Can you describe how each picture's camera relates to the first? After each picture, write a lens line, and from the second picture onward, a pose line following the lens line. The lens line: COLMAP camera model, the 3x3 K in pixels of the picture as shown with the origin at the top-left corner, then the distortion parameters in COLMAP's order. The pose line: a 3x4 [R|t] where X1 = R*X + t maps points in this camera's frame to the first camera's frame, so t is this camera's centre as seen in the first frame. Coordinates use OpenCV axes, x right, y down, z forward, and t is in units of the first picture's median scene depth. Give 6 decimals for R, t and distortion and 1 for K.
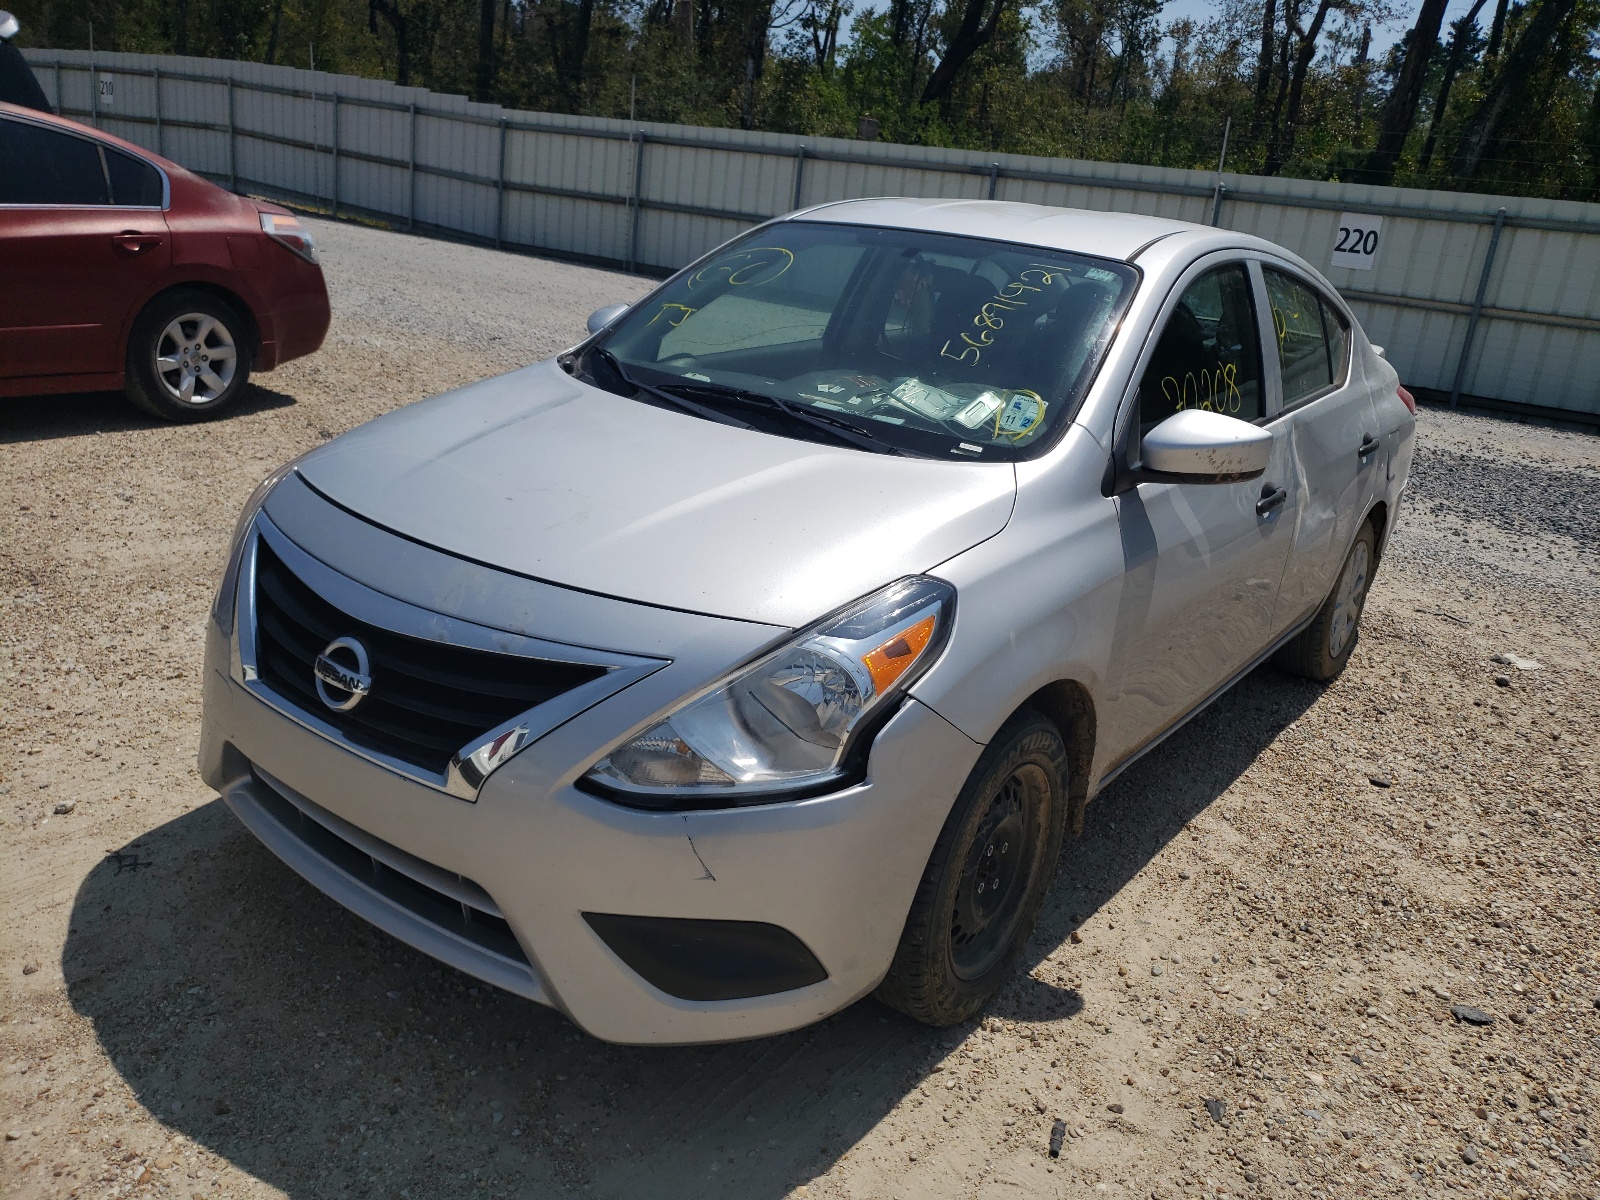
lens RADIAL K [[1211.1, 0, 833.0], [0, 1211.1, 602.9], [0, 0, 1]] dist [0.011750, 0.002671]
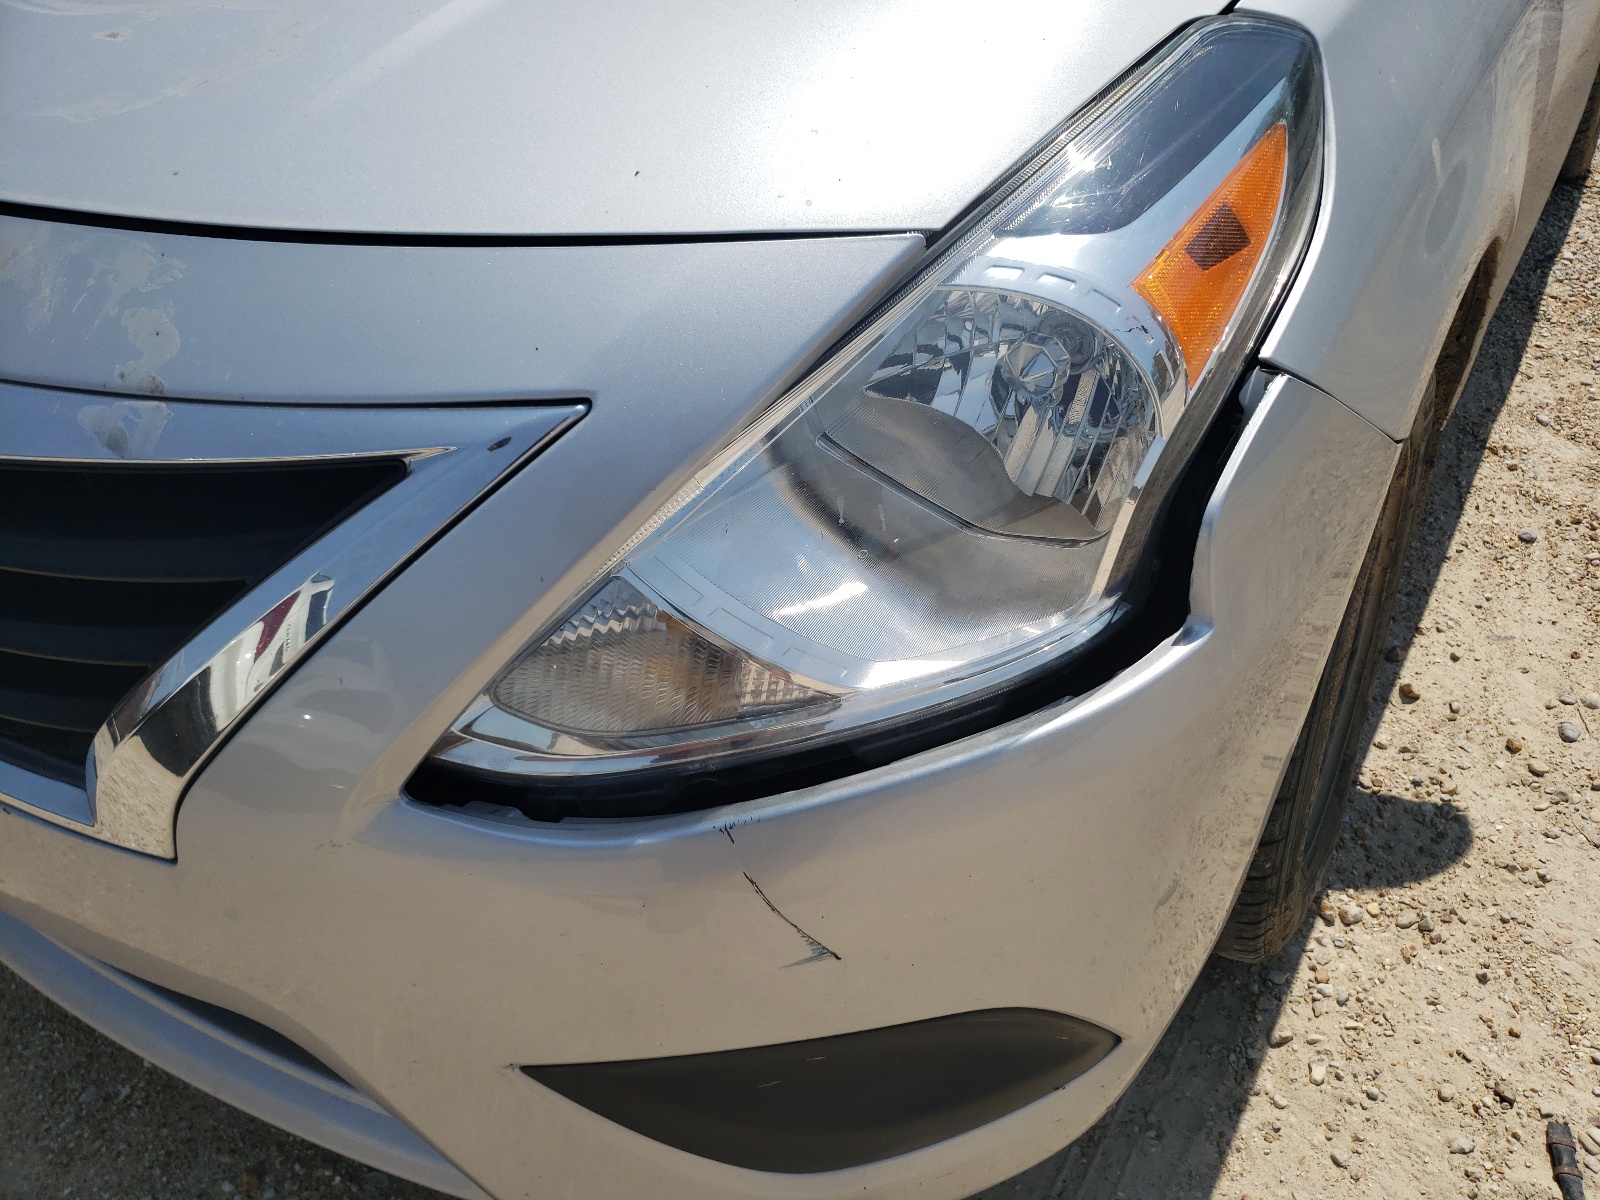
lens RADIAL K [[1211.1, 0, 833.0], [0, 1211.1, 602.9], [0, 0, 1]] dist [0.011750, 0.002671]
pose [[0.983565, -0.177283, -0.034200, -0.056748], [0.179241, 0.935965, 0.303056, 0.009541], [-0.021717, -0.304205, 0.952359, 0.574010]]
